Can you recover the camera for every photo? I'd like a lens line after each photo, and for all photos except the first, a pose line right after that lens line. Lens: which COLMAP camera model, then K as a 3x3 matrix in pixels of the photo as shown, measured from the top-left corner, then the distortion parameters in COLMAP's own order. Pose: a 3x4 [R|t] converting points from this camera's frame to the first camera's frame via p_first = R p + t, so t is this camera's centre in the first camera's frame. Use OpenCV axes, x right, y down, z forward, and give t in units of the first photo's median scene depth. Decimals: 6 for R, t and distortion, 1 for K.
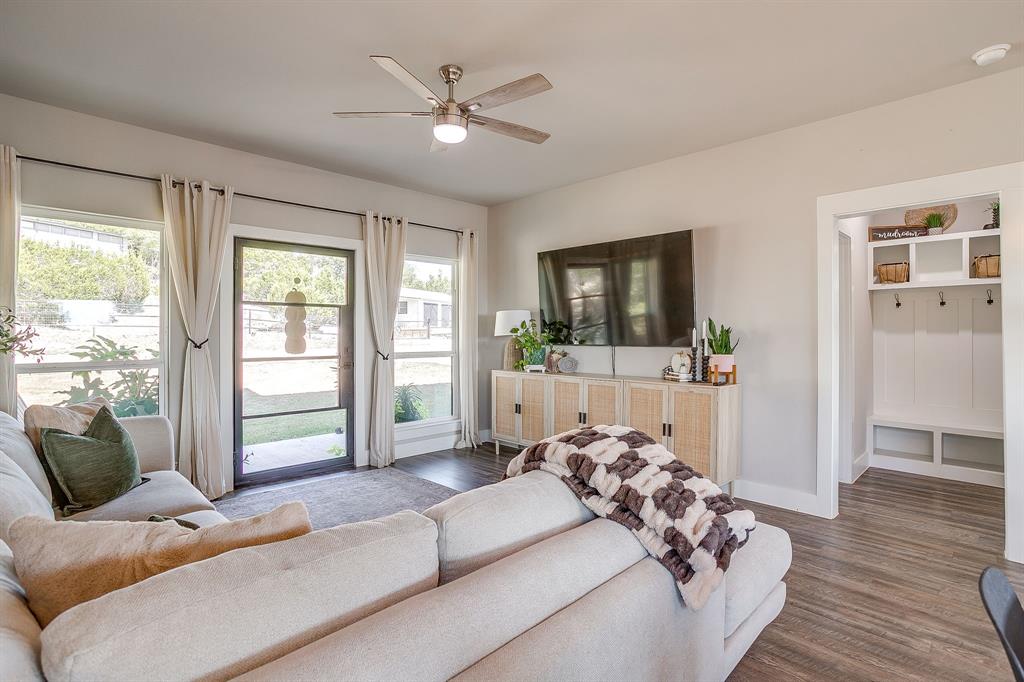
lens RADIAL K [[502.9, 0, 499.1], [0, 502.9, 330.2], [0, 0, 1]] dist [-0.014912, 0.000570]
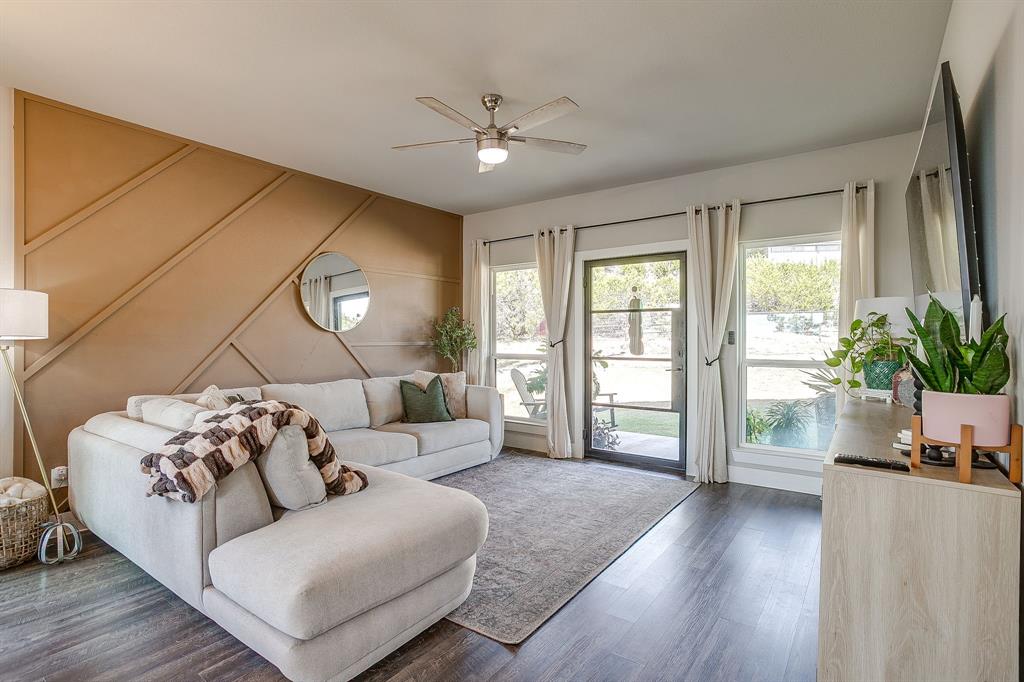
lens RADIAL K [[492.1, 0, 512.0], [0, 492.1, 341.0], [0, 0, 1]] dist [-0.050110, 0.027017]
pose [[0.186800, 0.006650, -0.982376, 0.602157], [0.002776, 0.999970, 0.007297, 0.007156], [0.982394, -0.004090, 0.186775, 0.520779]]
